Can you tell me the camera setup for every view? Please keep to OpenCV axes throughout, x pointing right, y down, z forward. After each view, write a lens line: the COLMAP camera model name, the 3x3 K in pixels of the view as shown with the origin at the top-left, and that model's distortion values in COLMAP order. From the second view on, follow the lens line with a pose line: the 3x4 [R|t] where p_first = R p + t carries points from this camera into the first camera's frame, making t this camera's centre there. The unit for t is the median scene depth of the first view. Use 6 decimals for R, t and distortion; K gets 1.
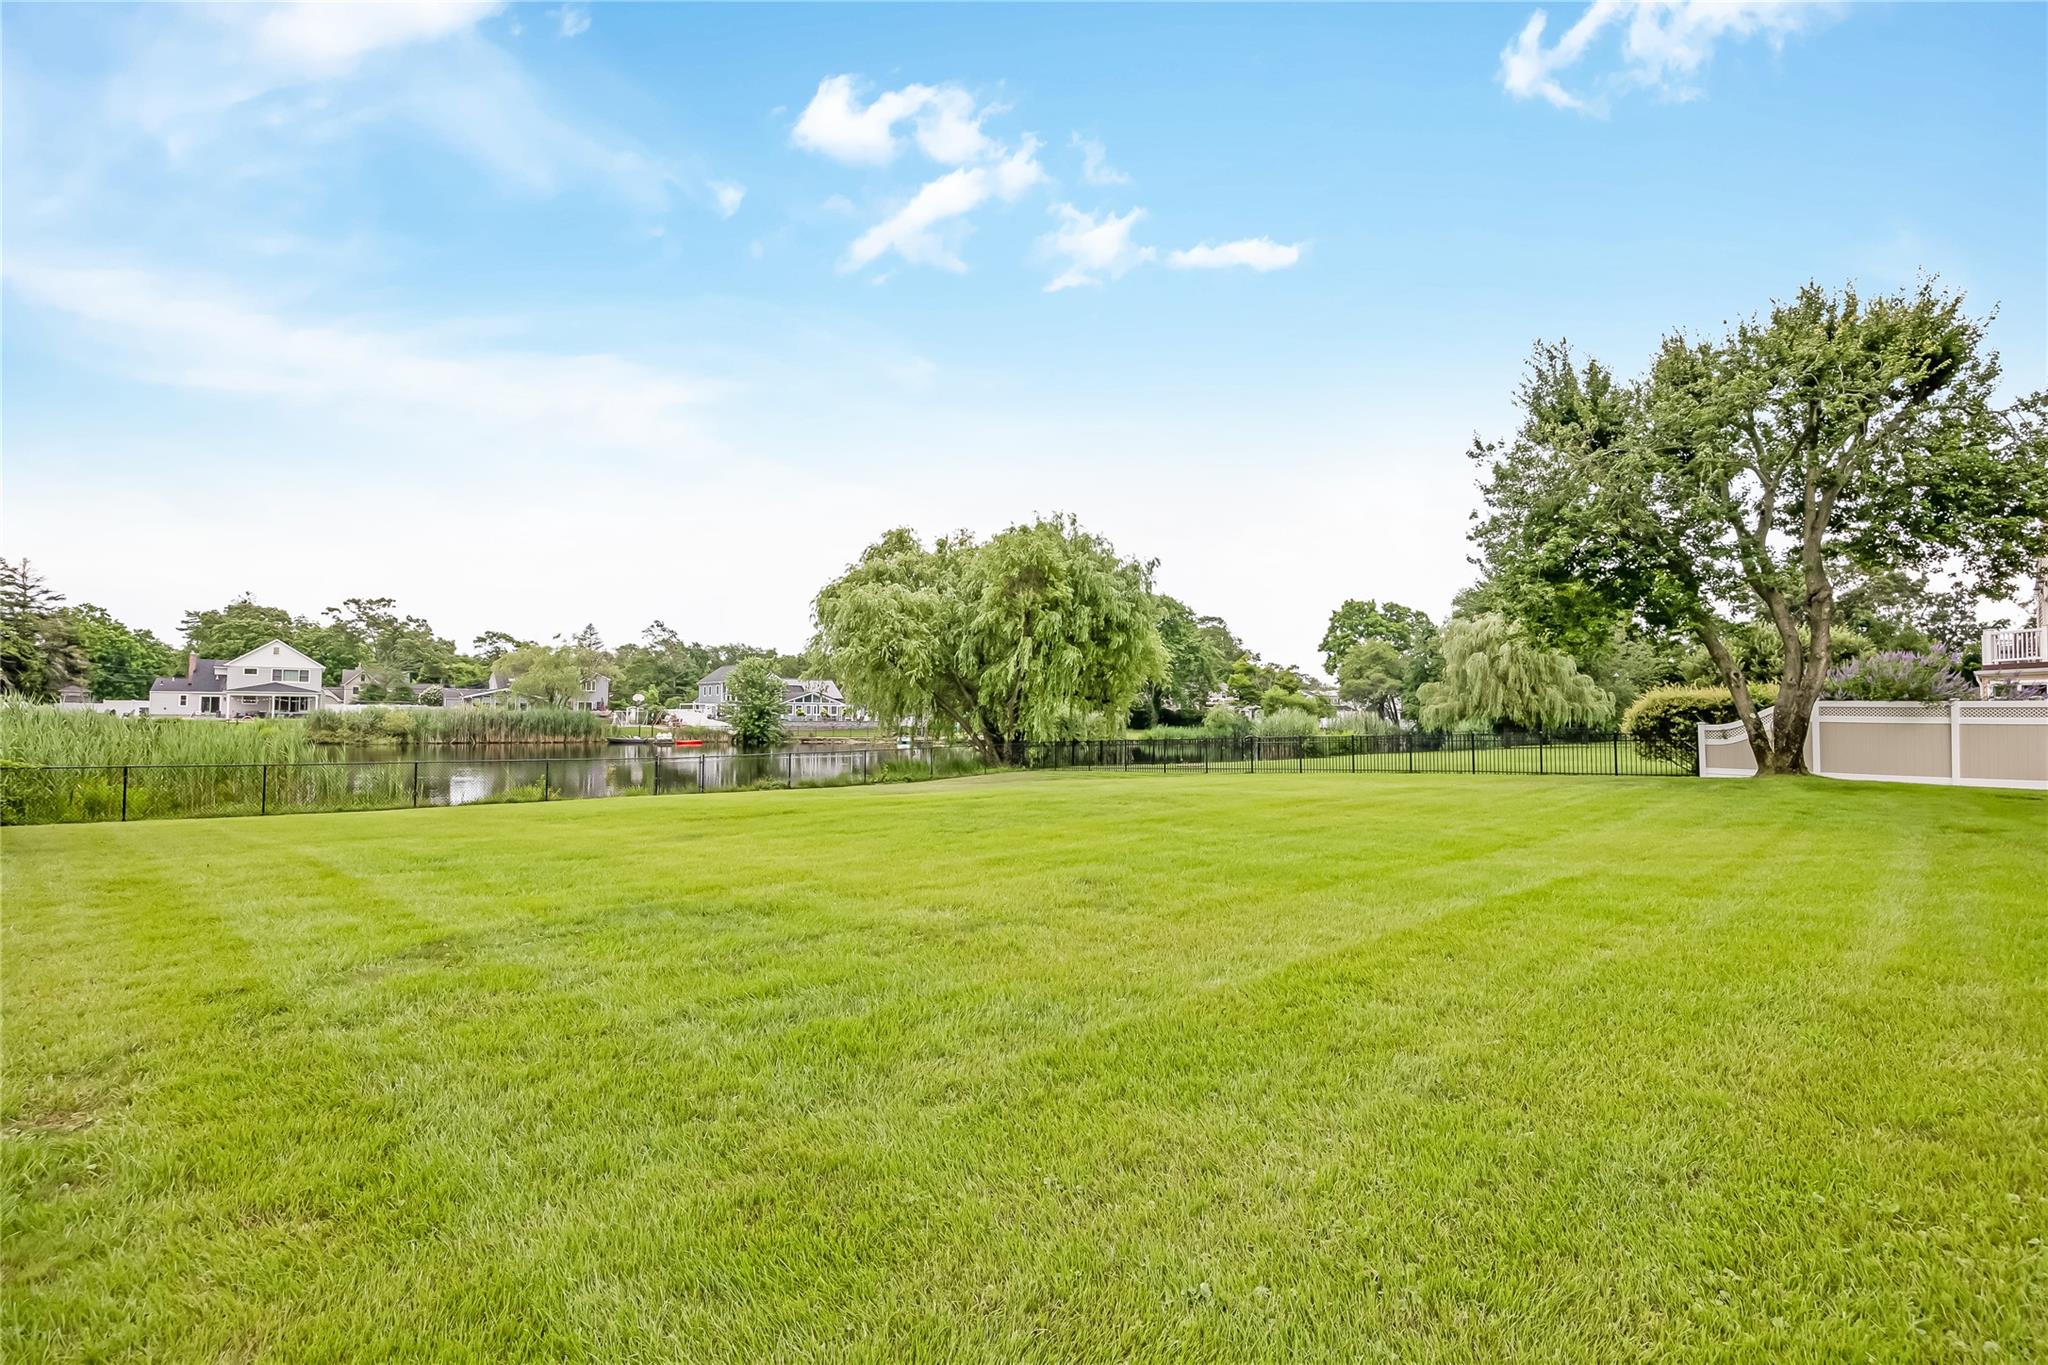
lens RADIAL K [[1019.1, 0, 1025.4], [0, 1019.1, 696.0], [0, 0, 1]] dist [0.002280, -0.000192]
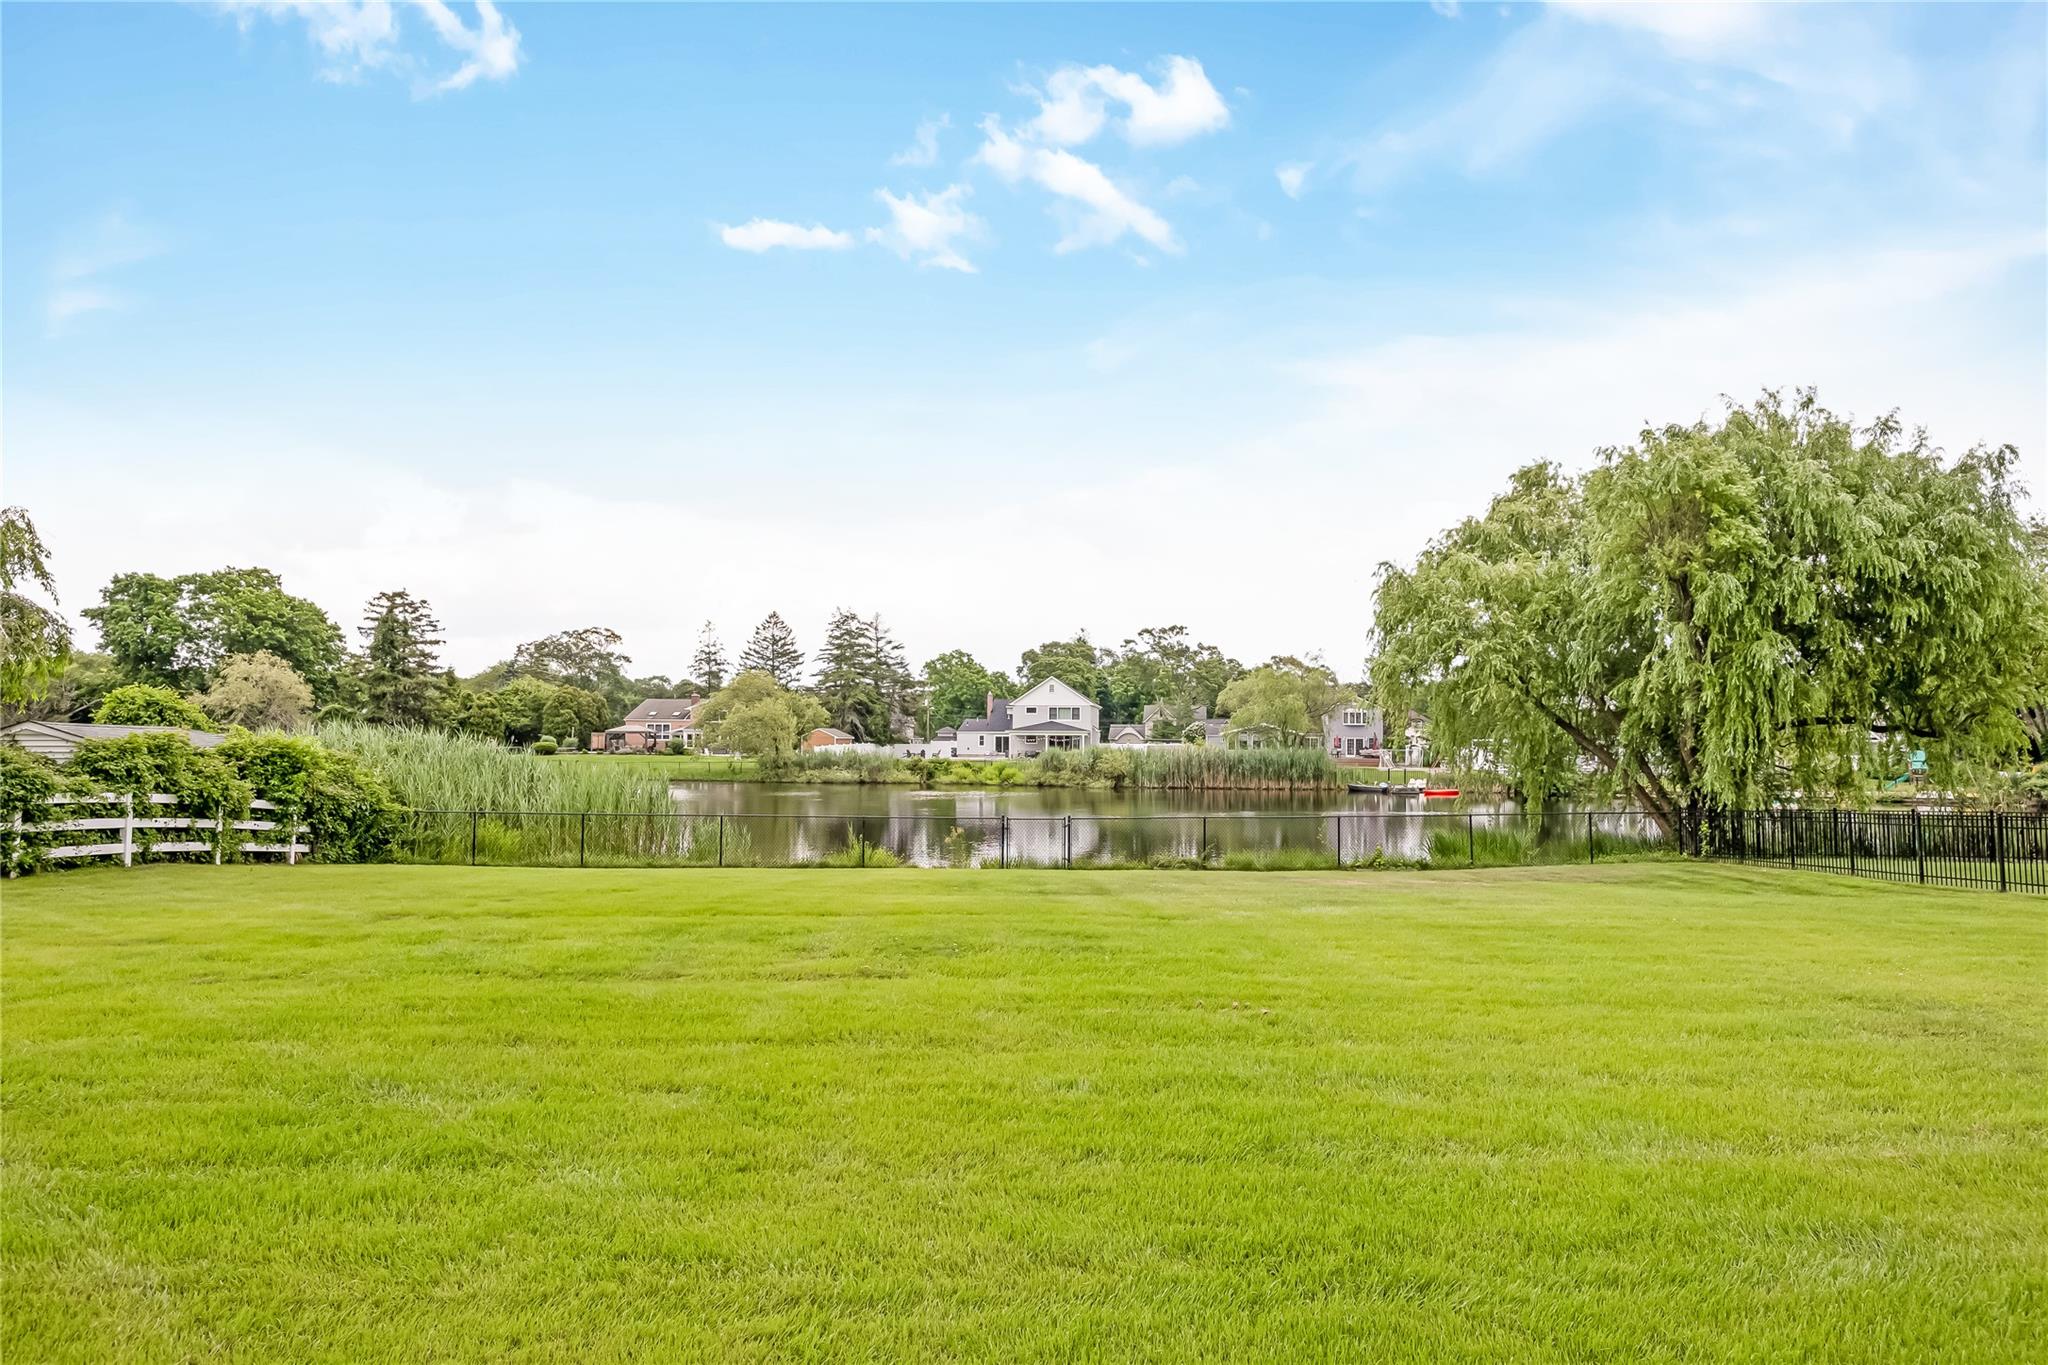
lens RADIAL K [[1298.1, 0, 1017.4], [0, 1298.1, 685.5], [0, 0, 1]] dist [0.004969, 0.002662]
pose [[0.717978, -0.036980, -0.695082, 0.105385], [0.014351, 0.999162, -0.038334, -0.000329], [0.695917, 0.017548, 0.717907, 0.104155]]
